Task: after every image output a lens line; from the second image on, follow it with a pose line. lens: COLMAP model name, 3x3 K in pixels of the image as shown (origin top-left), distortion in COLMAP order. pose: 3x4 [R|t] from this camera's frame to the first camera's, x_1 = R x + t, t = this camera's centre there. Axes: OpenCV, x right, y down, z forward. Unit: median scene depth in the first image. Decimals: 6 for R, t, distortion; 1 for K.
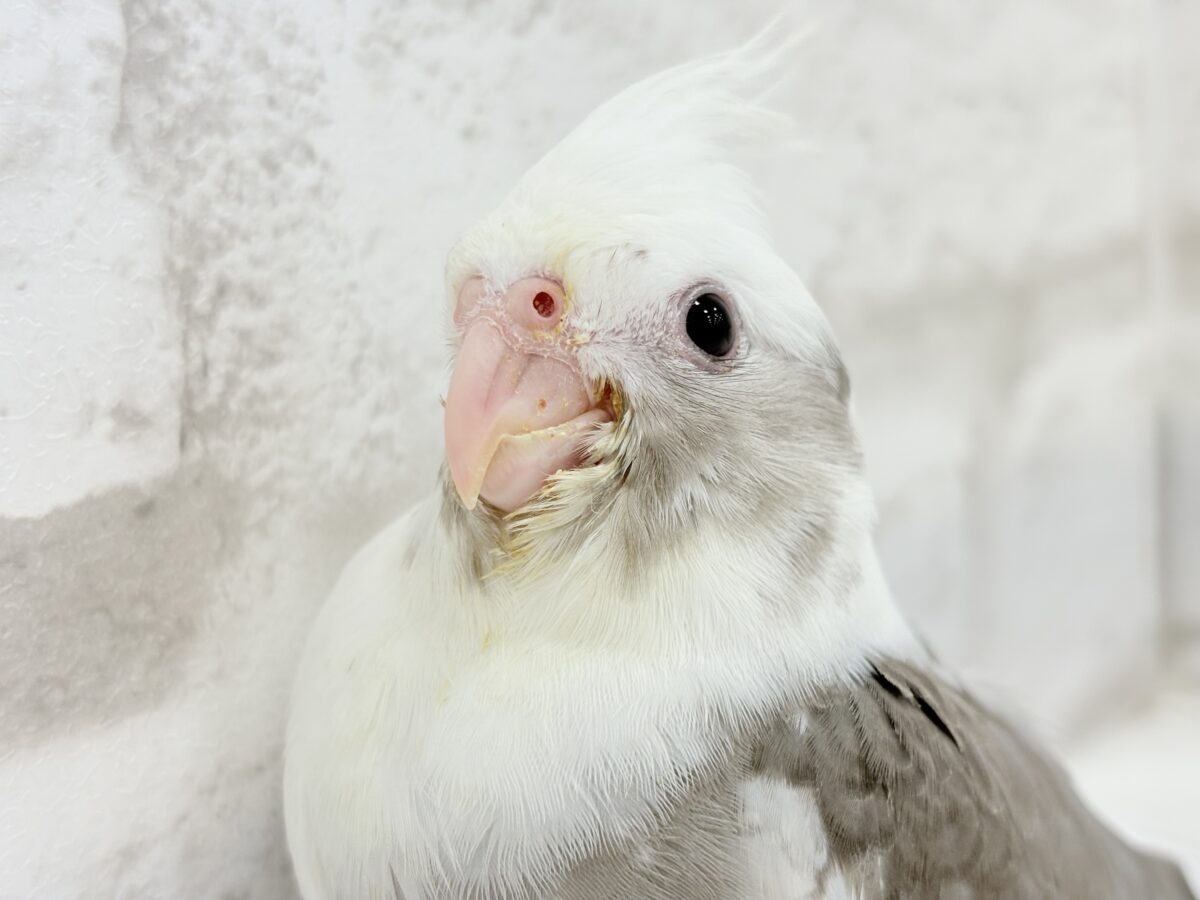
lens RADIAL K [[1937.1, 0, 677.8], [0, 1937.1, 419.0], [0, 0, 1]] dist [0.032502, 0.000000]
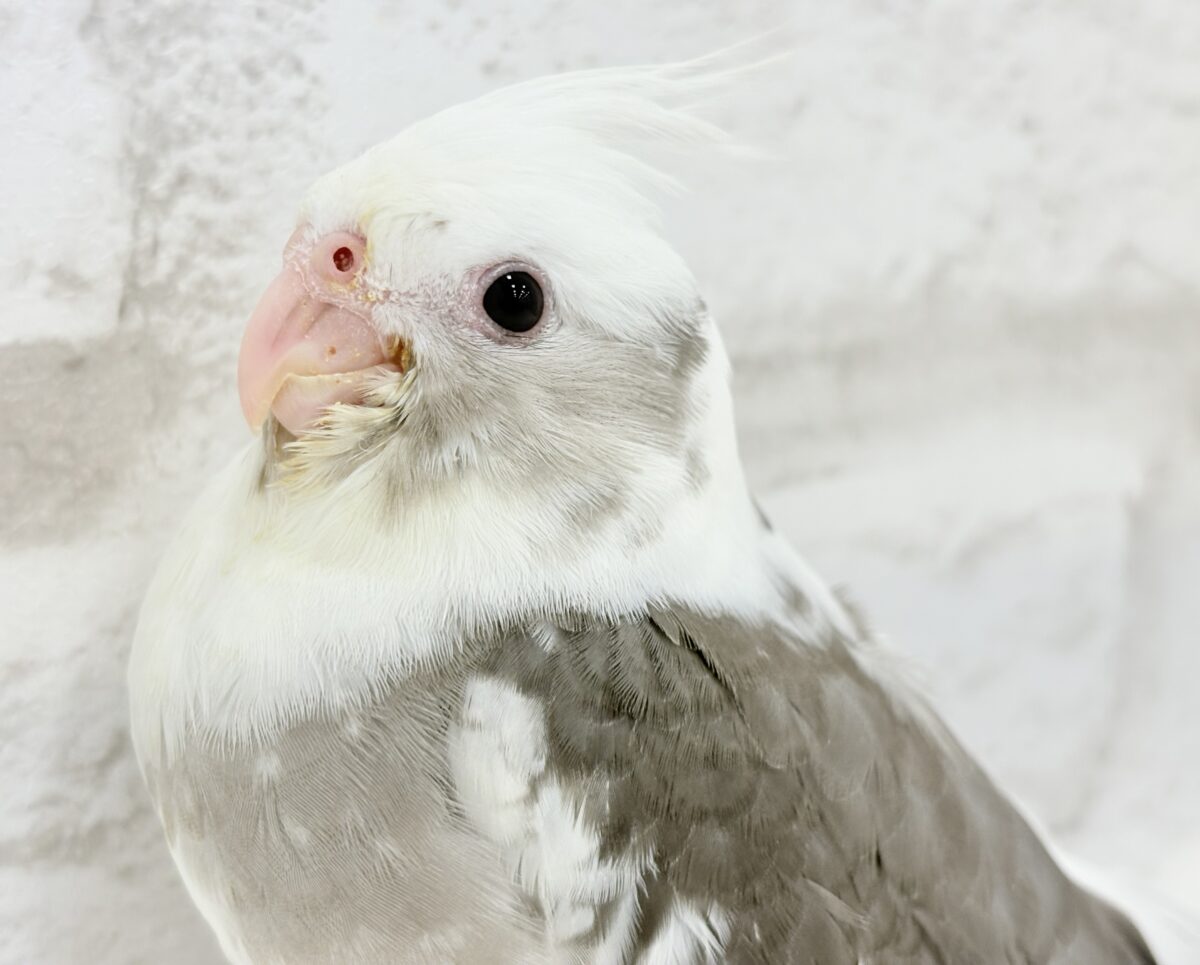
lens RADIAL K [[2160.8, 0, 678.4], [0, 2160.8, 452.2], [0, 0, 1]] dist [0.041996, 0.000000]
pose [[0.951015, 0.141927, -0.274642, 0.392933], [-0.142924, 0.989596, 0.016484, 0.025932], [0.274124, 0.023576, 0.961405, -0.092573]]
